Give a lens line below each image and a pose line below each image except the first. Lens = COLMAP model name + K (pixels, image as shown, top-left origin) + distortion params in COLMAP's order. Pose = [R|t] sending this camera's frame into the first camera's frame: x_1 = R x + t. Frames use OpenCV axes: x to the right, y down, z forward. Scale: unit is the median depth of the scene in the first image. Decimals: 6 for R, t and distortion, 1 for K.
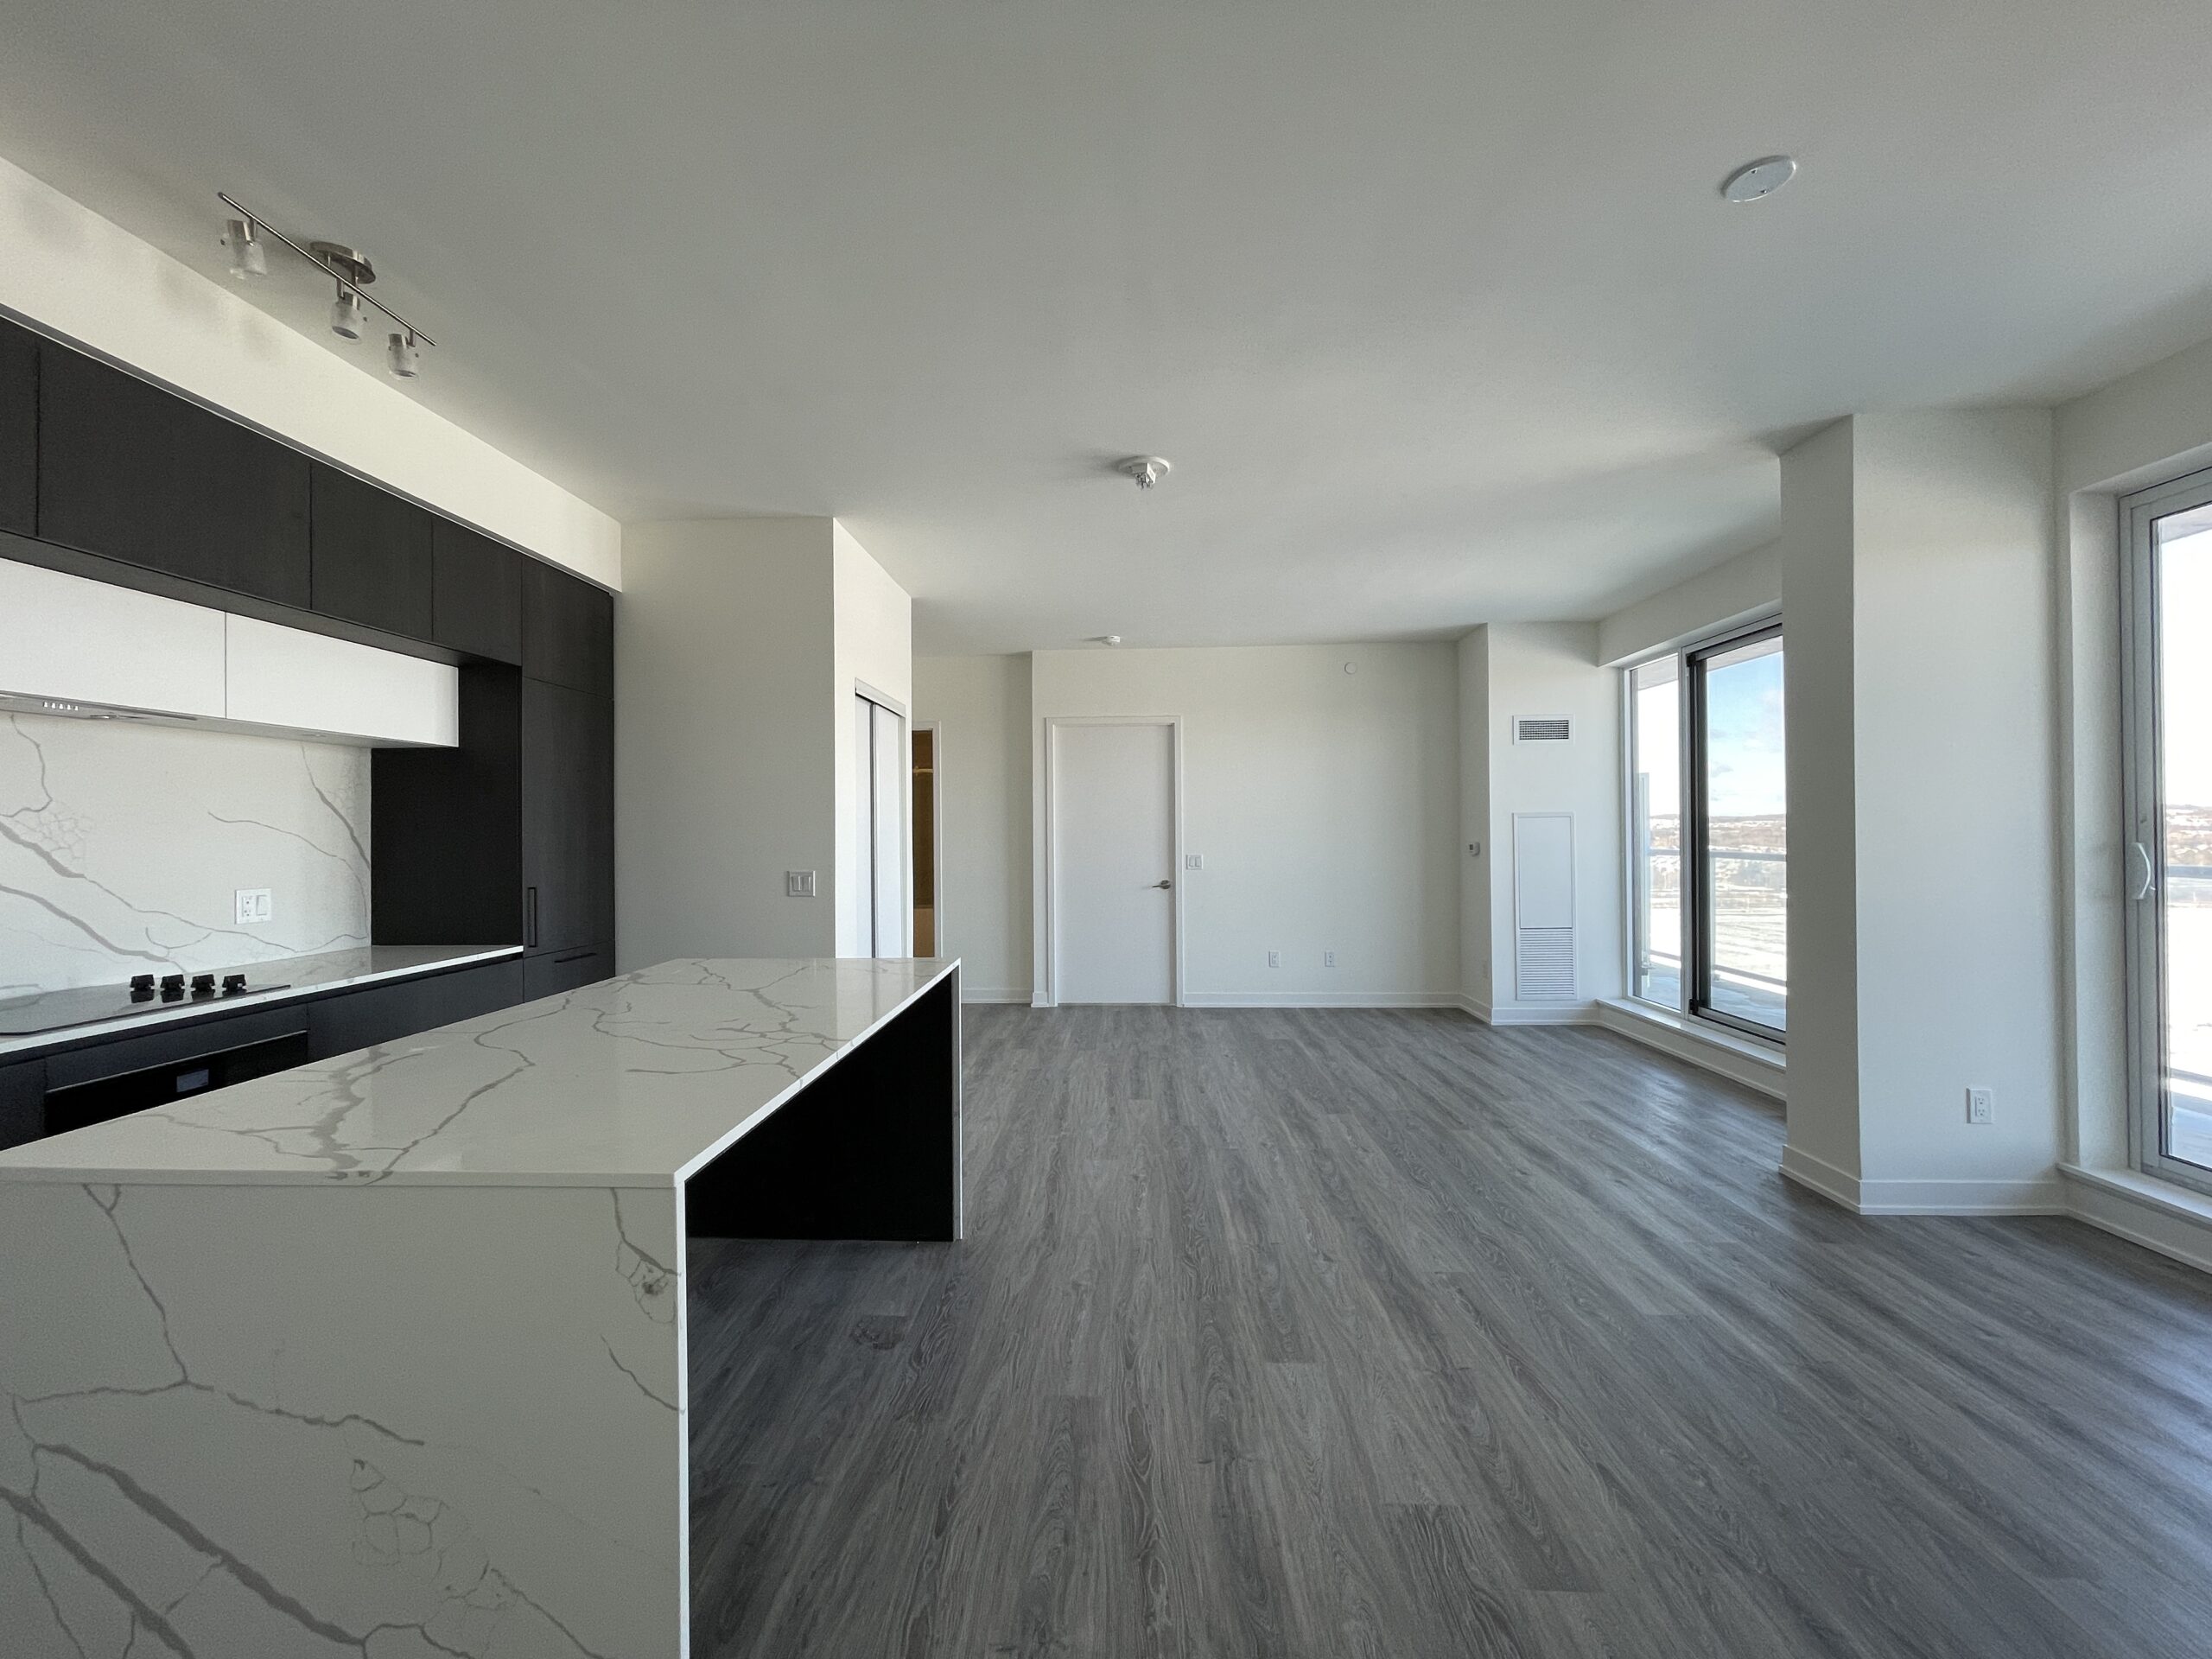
lens RADIAL K [[890.0, 0, 1092.4], [0, 890.0, 826.6], [0, 0, 1]] dist [-0.001880, 0.000409]
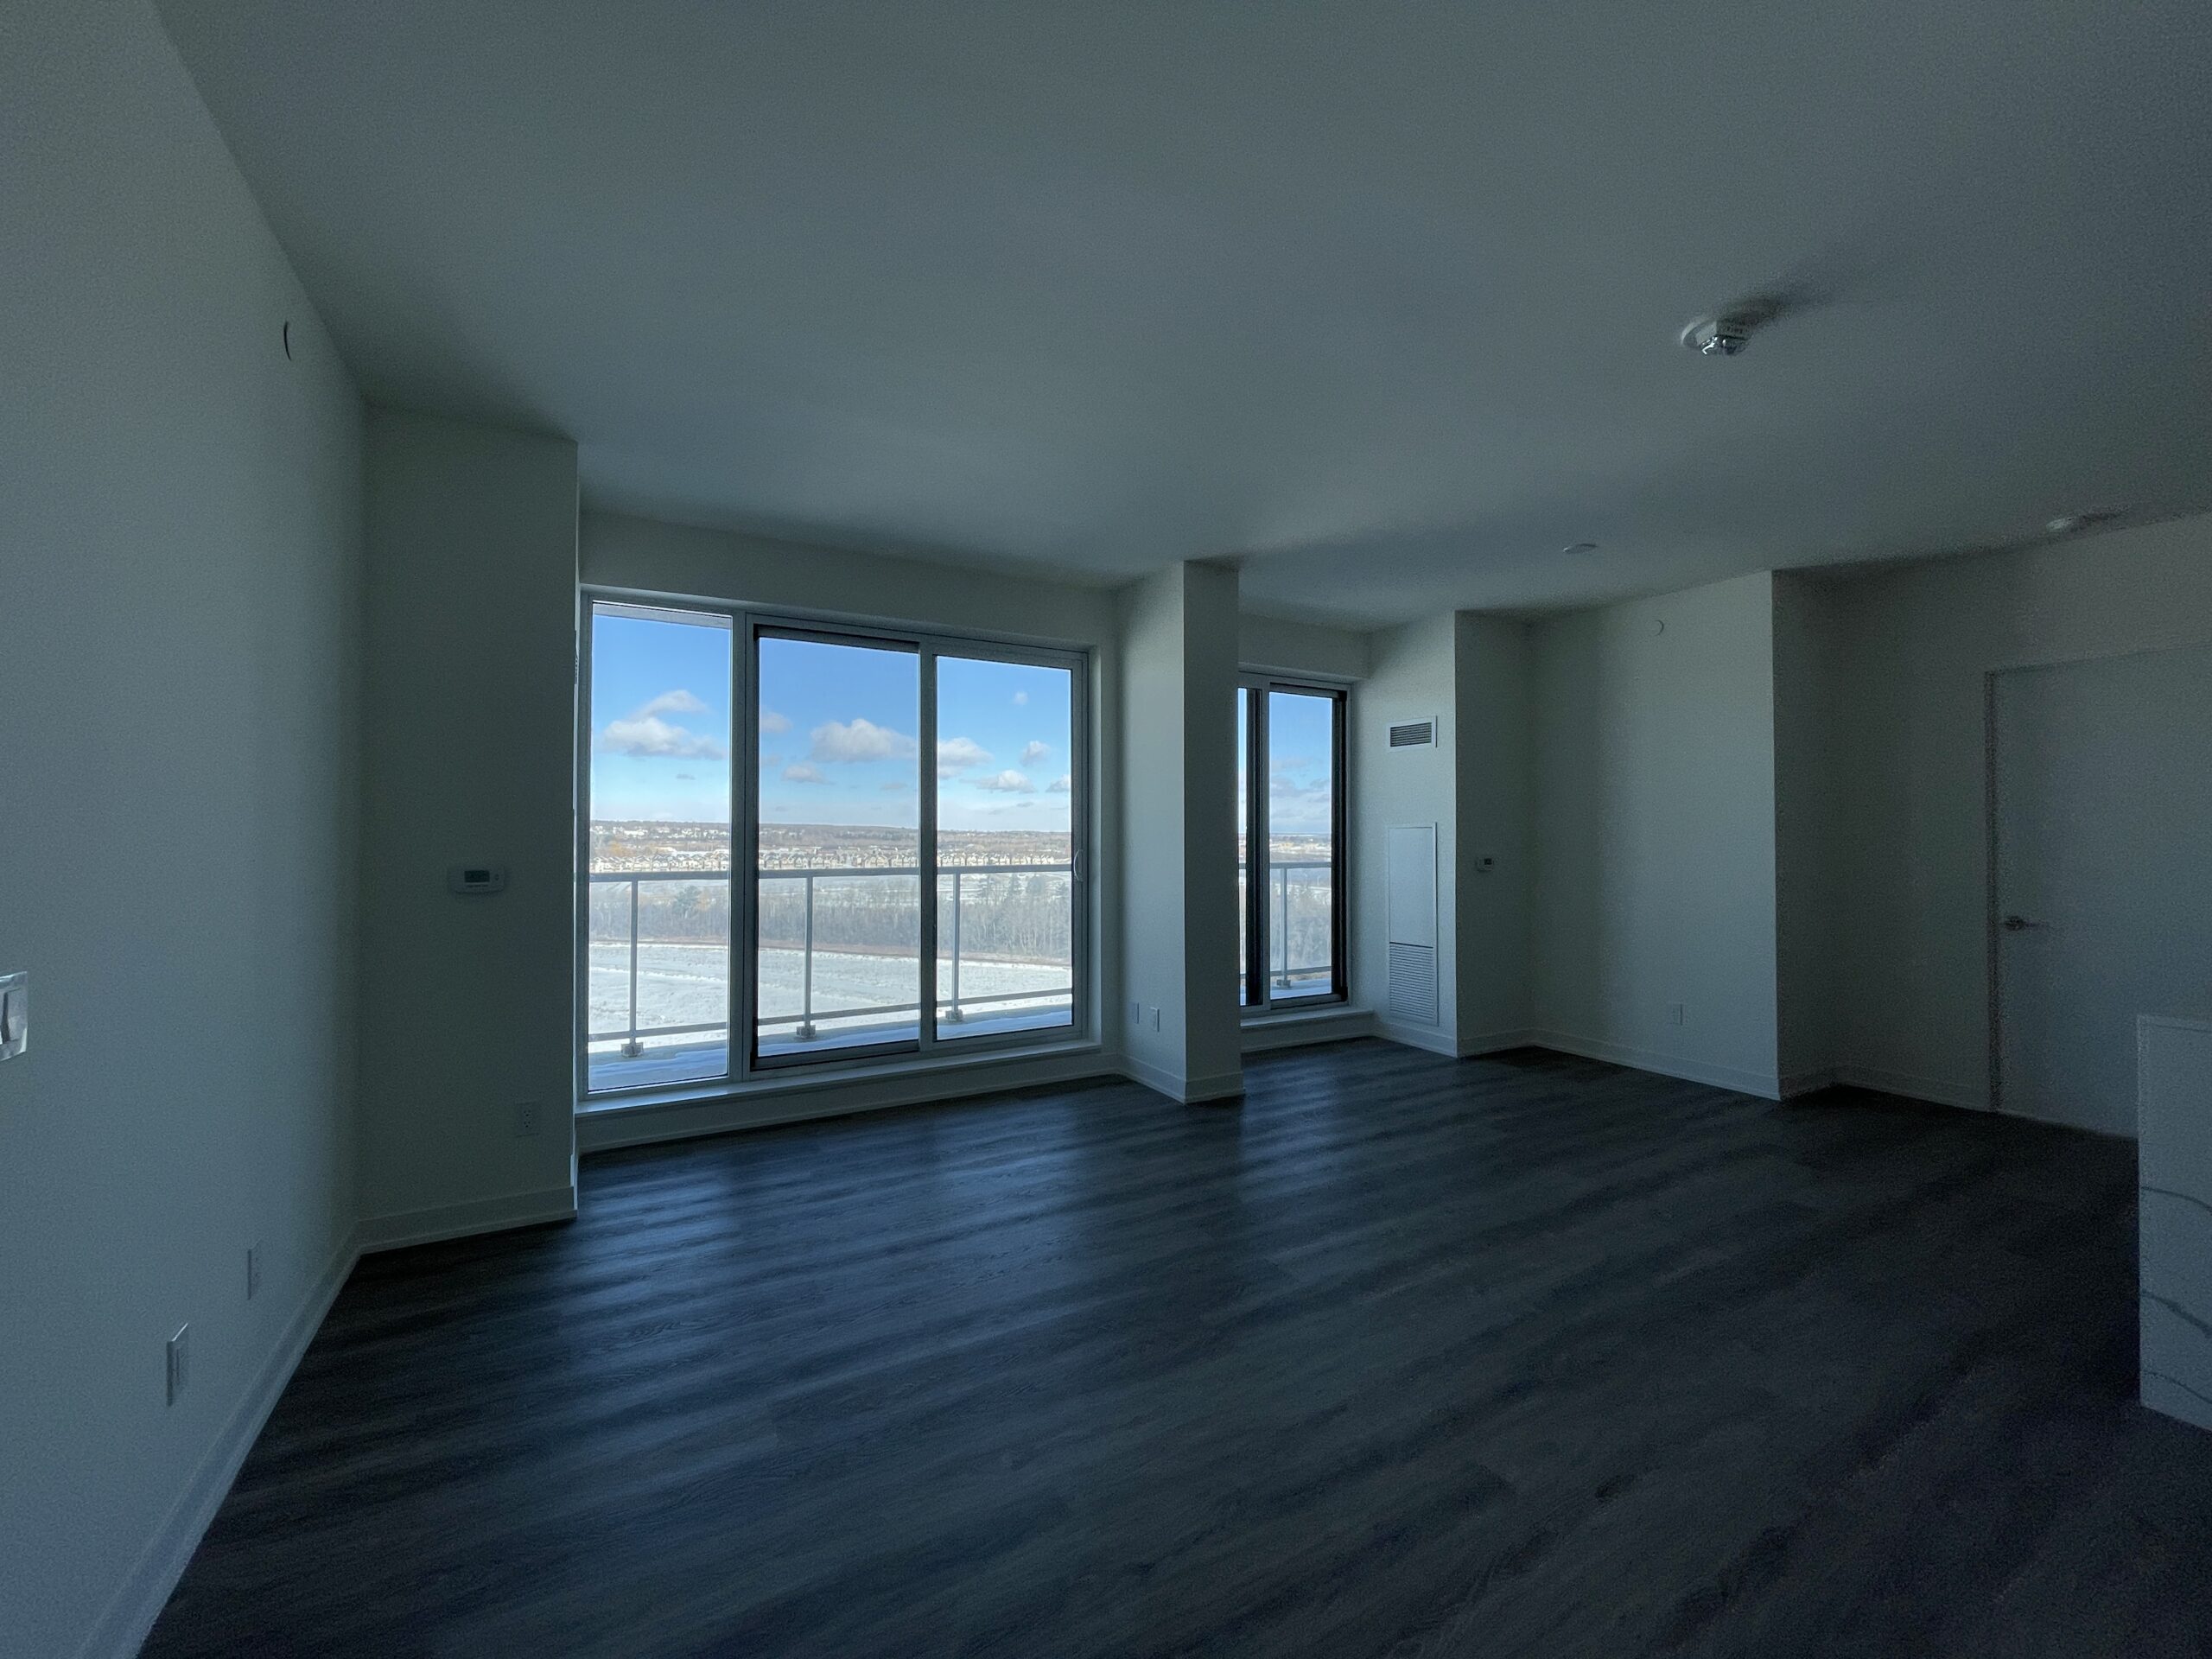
lens RADIAL K [[890.0, 0, 1092.4], [0, 890.0, 826.6], [0, 0, 1]] dist [-0.001880, 0.000409]
pose [[-0.531221, 0.018913, 0.847022, -0.246483], [-0.003192, 0.999699, -0.024324, 0.011535], [-0.847227, -0.015625, -0.531001, 1.663831]]
